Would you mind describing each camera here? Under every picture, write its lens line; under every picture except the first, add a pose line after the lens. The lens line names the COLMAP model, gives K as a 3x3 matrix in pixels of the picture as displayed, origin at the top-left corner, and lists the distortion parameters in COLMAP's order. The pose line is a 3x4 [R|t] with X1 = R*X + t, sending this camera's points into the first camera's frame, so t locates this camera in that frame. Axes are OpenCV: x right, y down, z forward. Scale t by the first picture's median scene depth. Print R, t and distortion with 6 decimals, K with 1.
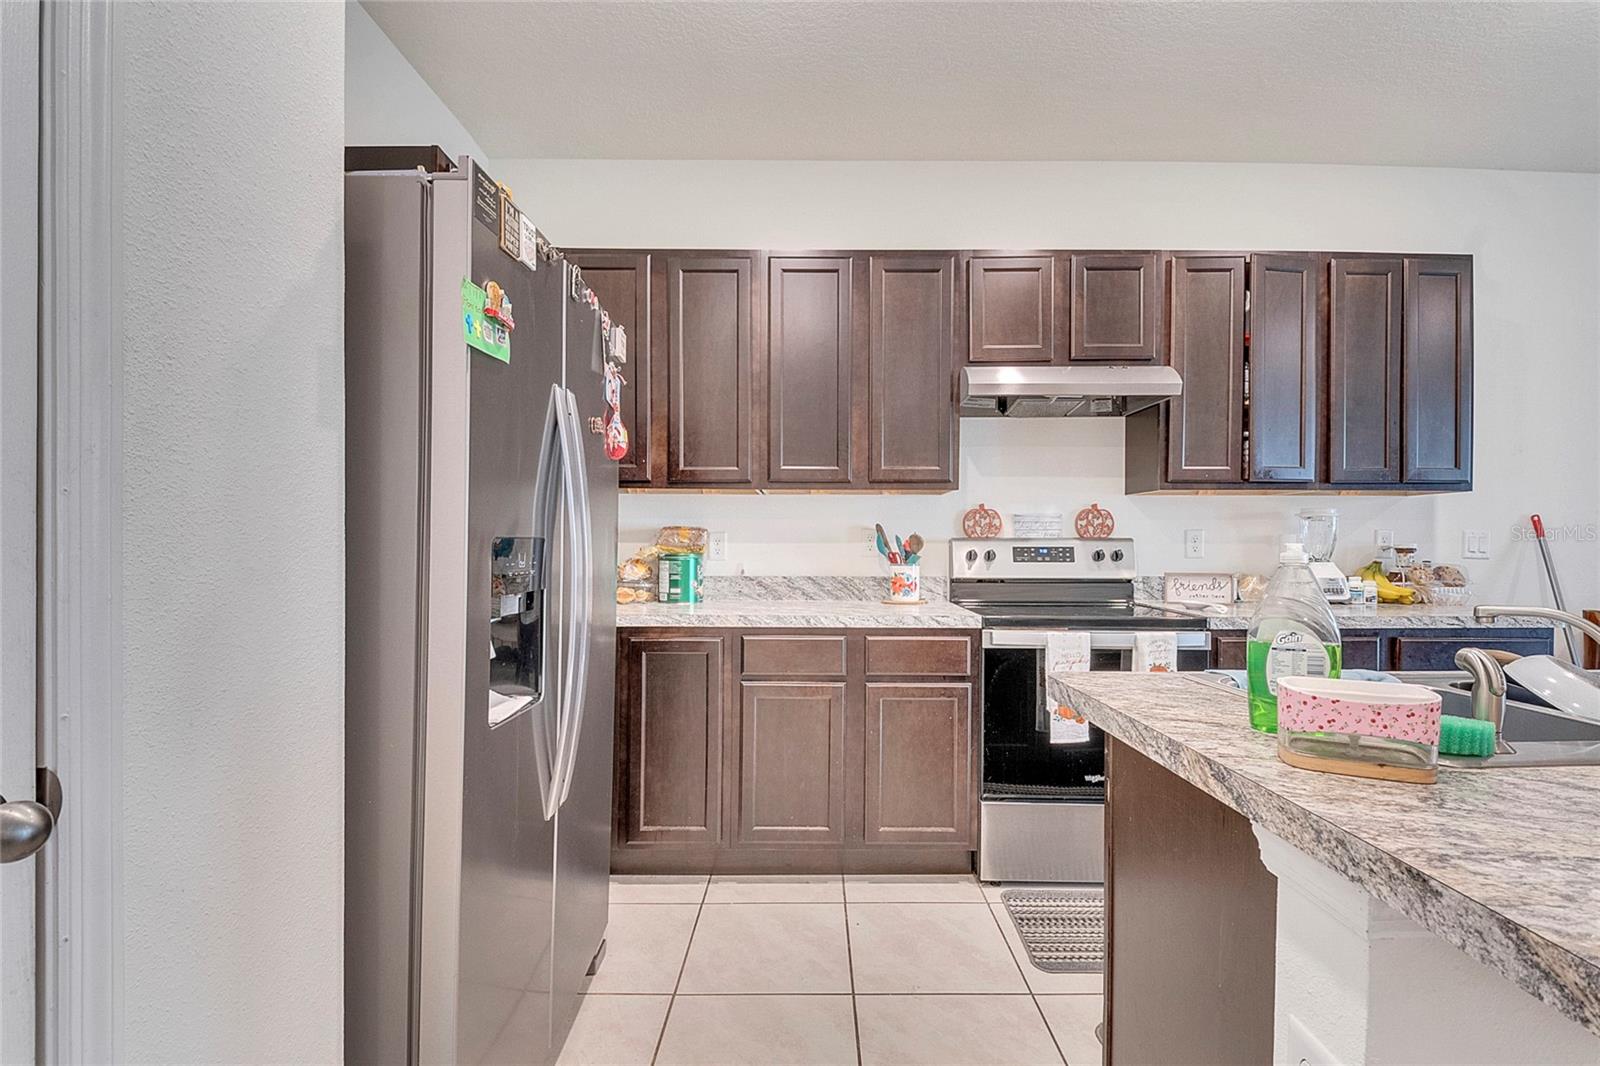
lens RADIAL K [[774.1, 0, 768.2], [0, 774.1, 547.8], [0, 0, 1]] dist [-0.006299, -0.004713]
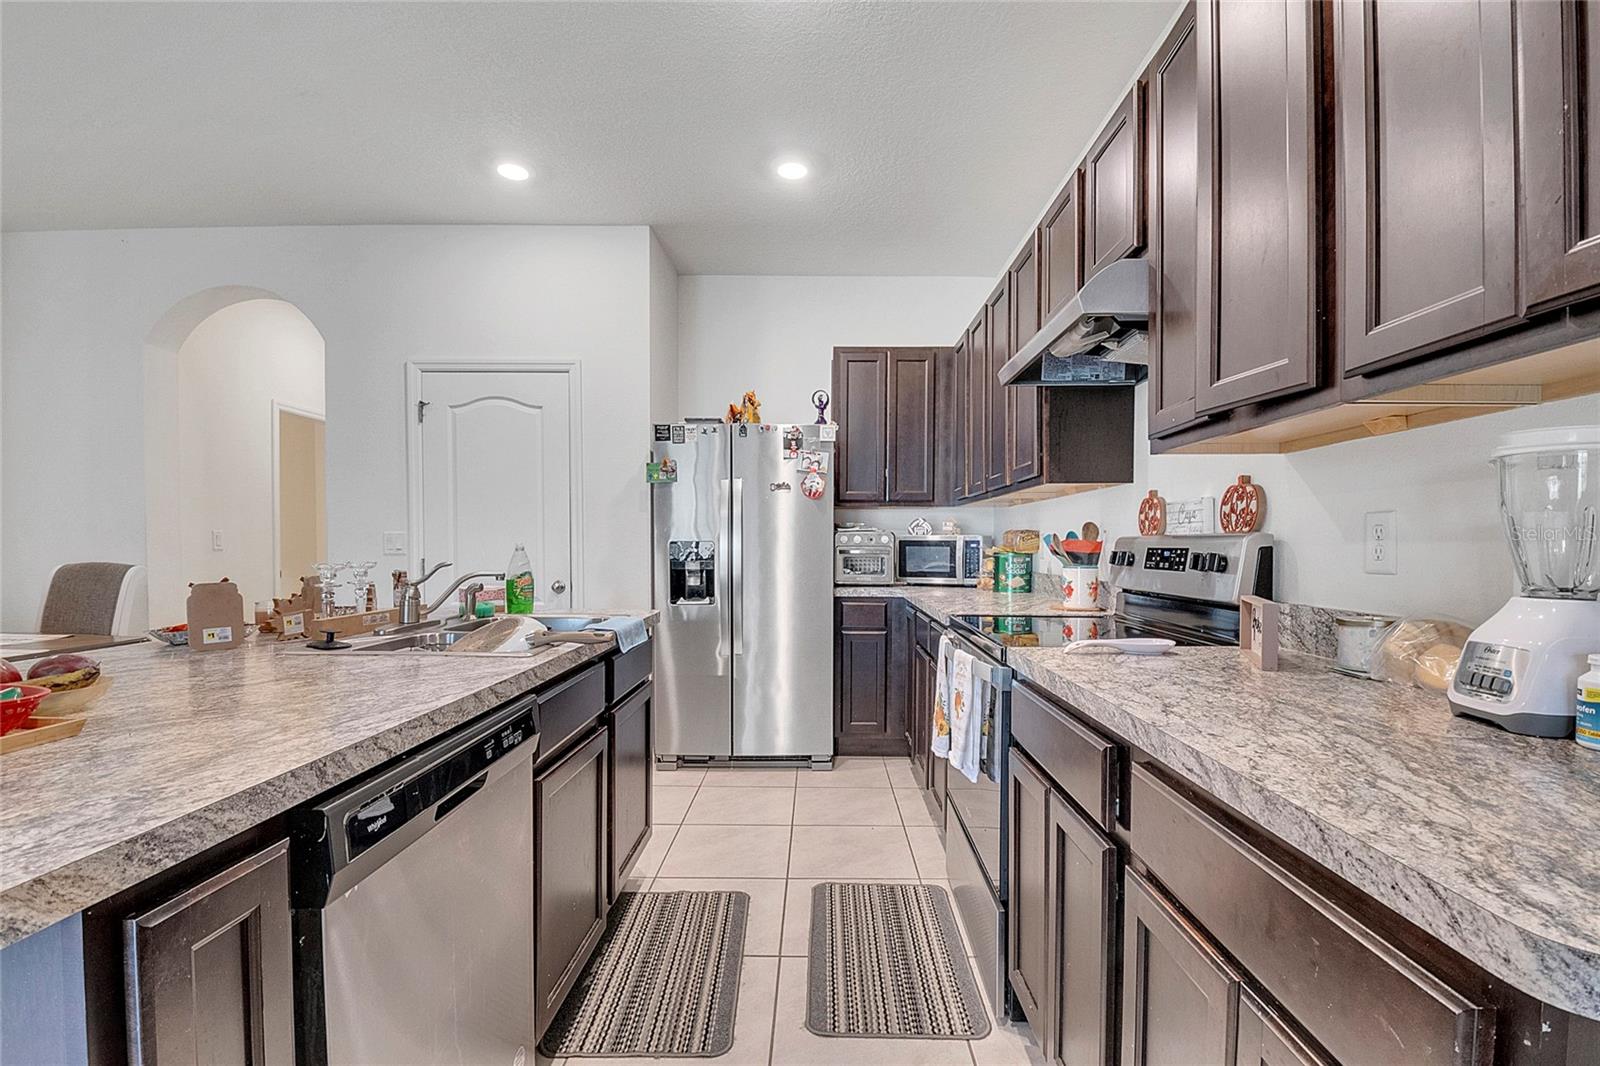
lens RADIAL K [[700.6, 0, 811.9], [0, 700.6, 566.3], [0, 0, 1]] dist [-0.000780, -0.011866]
pose [[-0.003255, 0.027820, -0.999608, 1.091559], [-0.005885, 0.999595, 0.027839, 0.000163], [0.999977, 0.005973, -0.003090, 0.748680]]
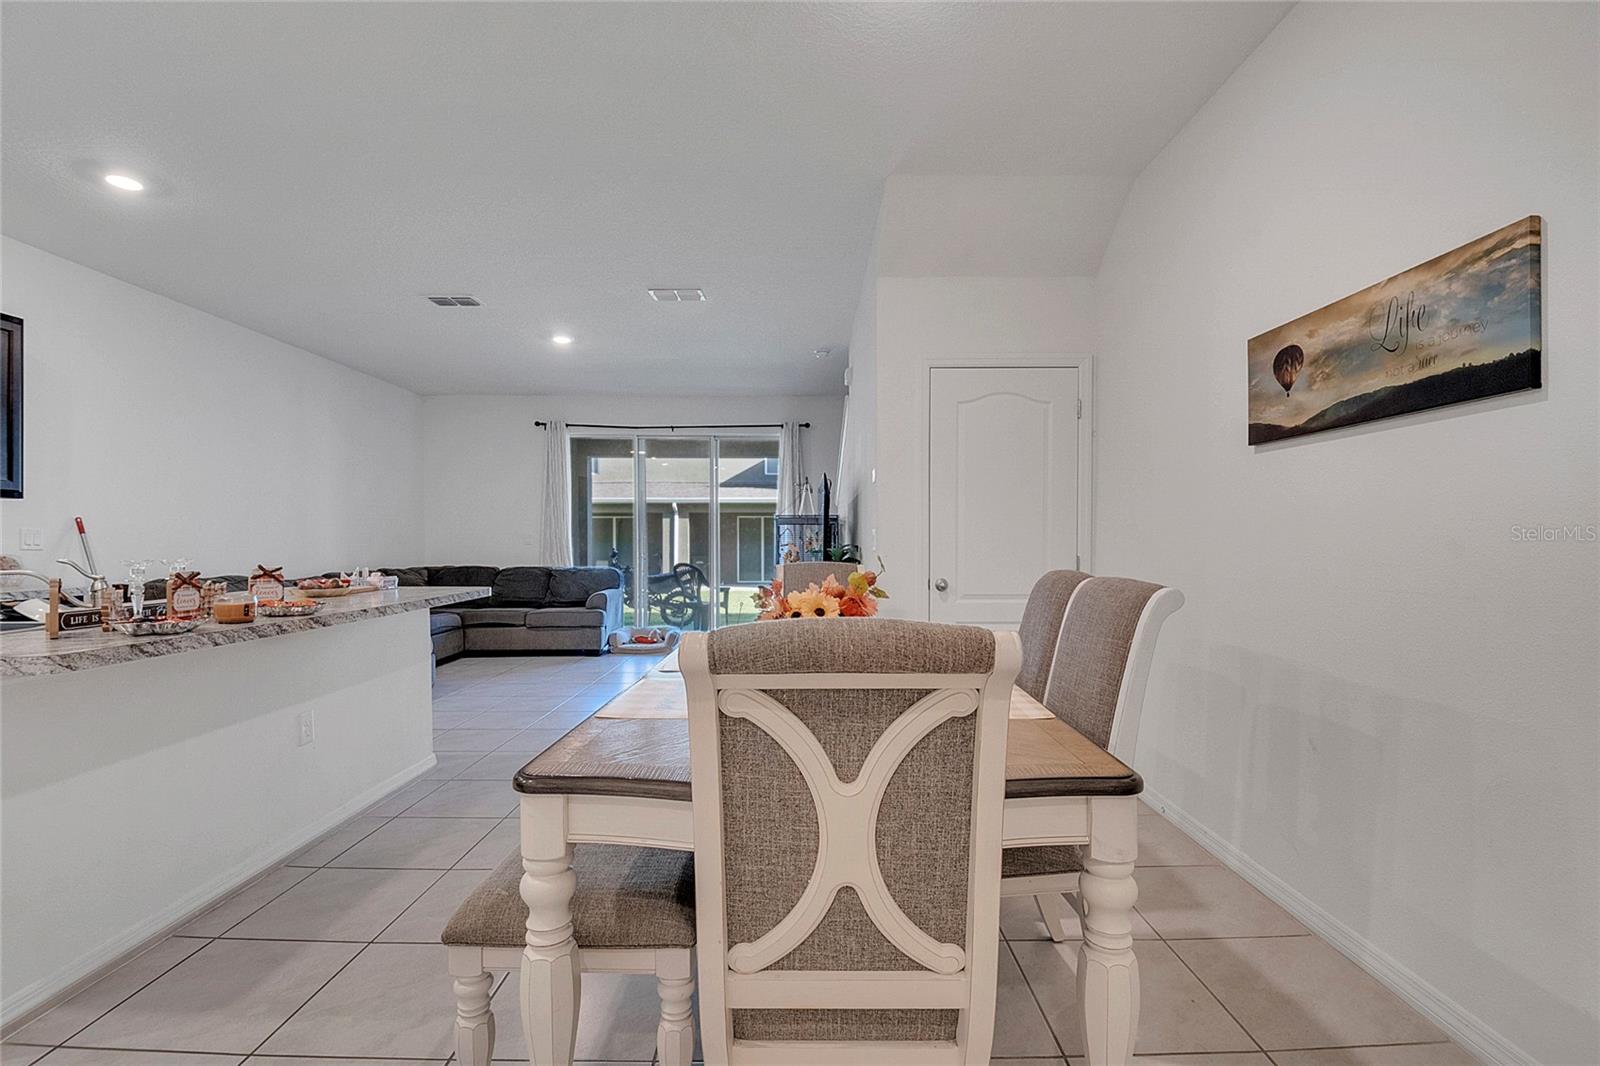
lens RADIAL K [[700.6, 0, 803.3], [0, 700.6, 550.6], [0, 0, 1]] dist [-0.000780, -0.011866]
pose [[-0.014166, -0.017383, 0.999749, -0.305016], [0.001313, 0.999848, 0.017404, -0.001946], [-0.999899, 0.001560, -0.014141, -0.355171]]
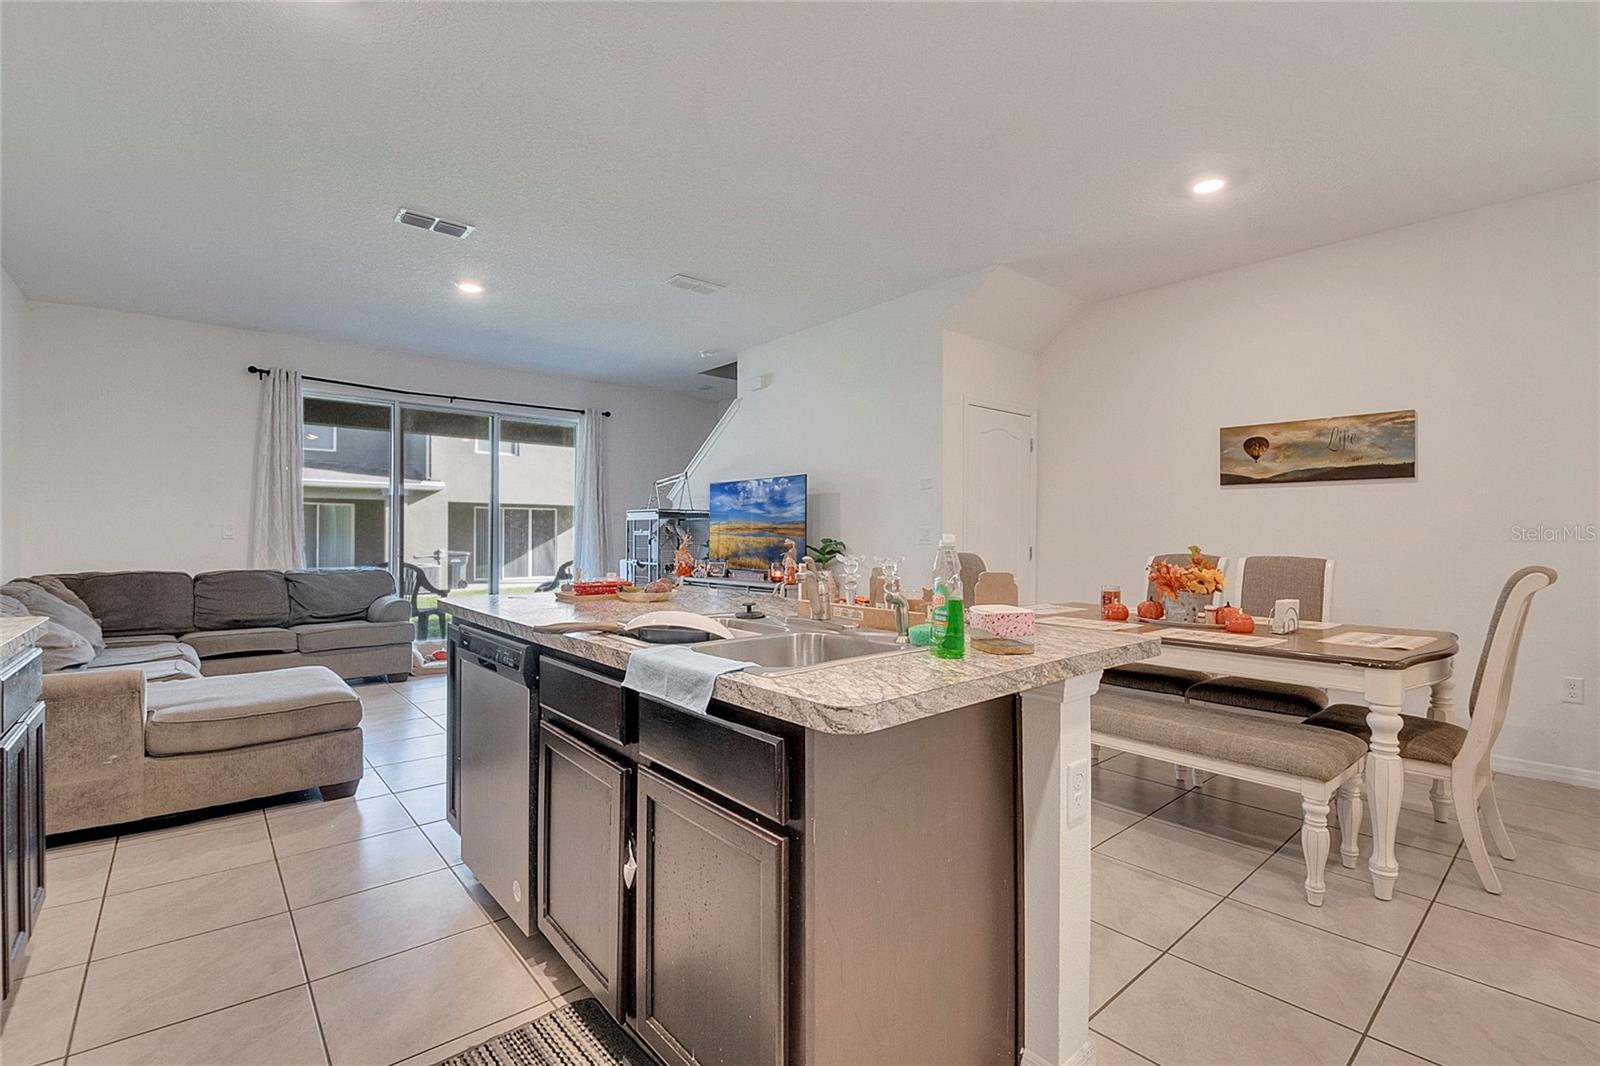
lens RADIAL K [[700.6, 0, 802.5], [0, 700.6, 531.4], [0, 0, 1]] dist [-0.000780, -0.011866]
pose [[-0.664595, -0.001808, 0.747202, -0.021747], [-0.003361, 0.999994, -0.000570, -0.005353], [-0.747196, -0.002890, -0.664597, 0.804093]]
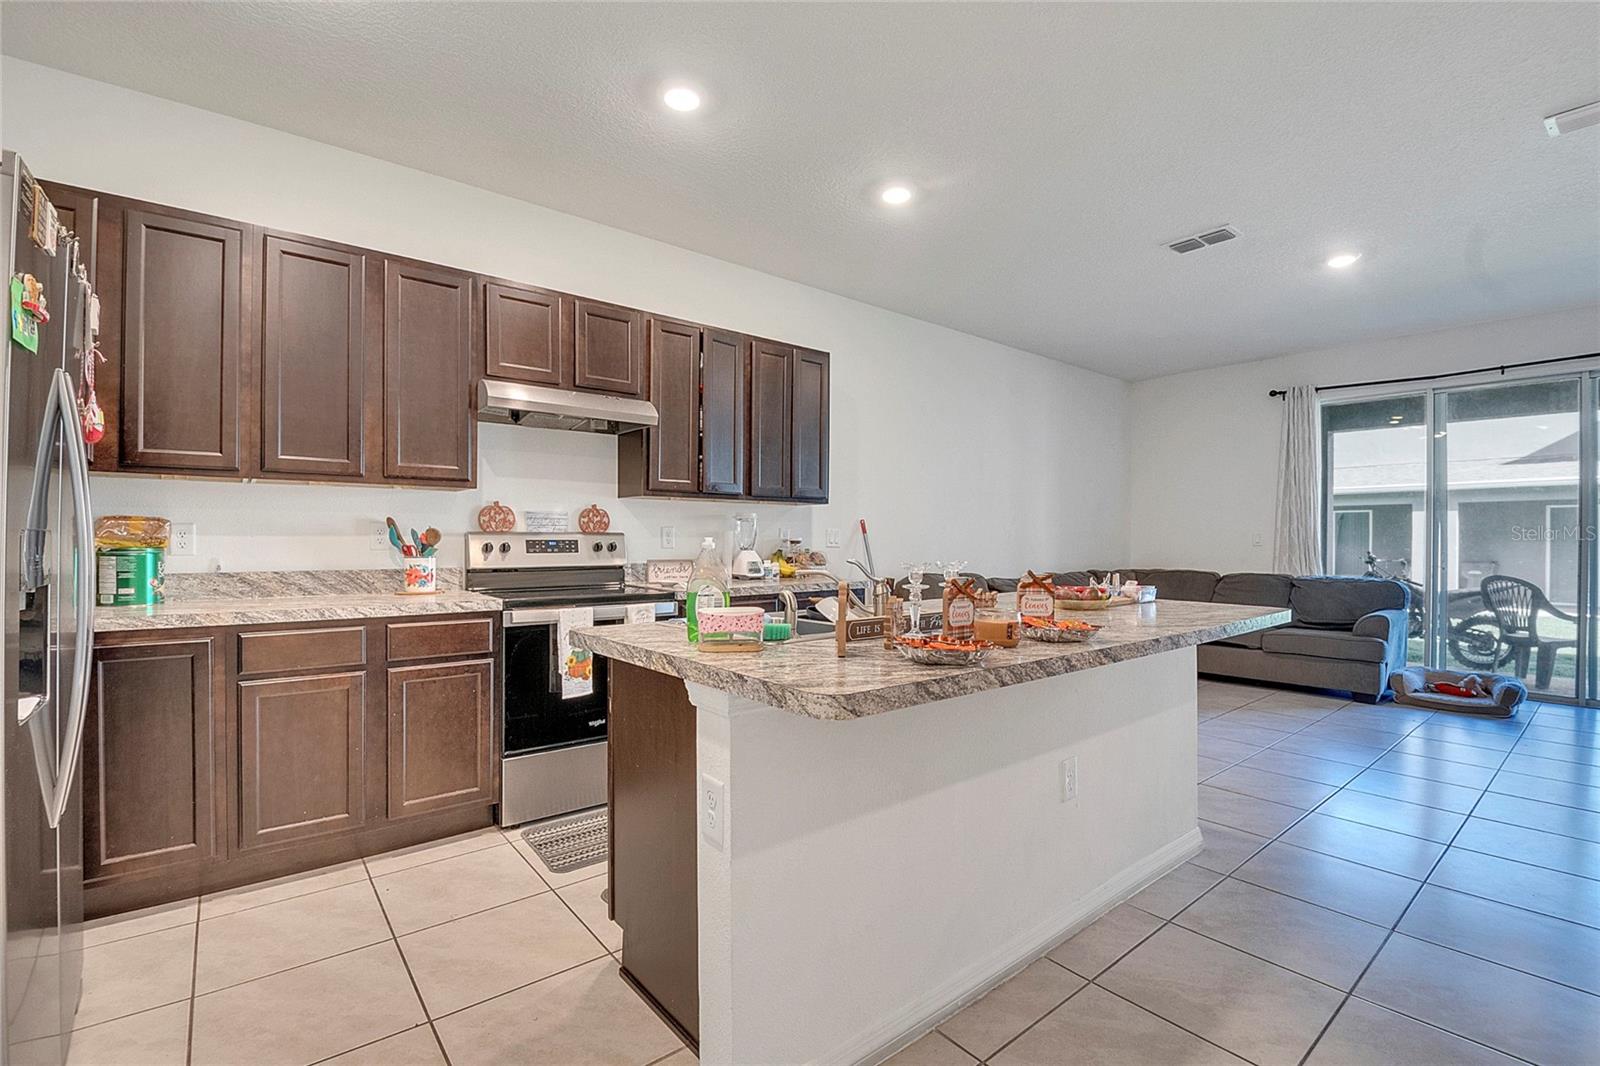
lens RADIAL K [[700.6, 0, 812.9], [0, 700.6, 549.3], [0, 0, 1]] dist [-0.000780, -0.011866]
pose [[0.761045, -0.009447, 0.648631, -0.038850], [0.001564, 0.999918, 0.012728, 0.000267], [-0.648697, -0.008672, 0.760997, -0.079506]]
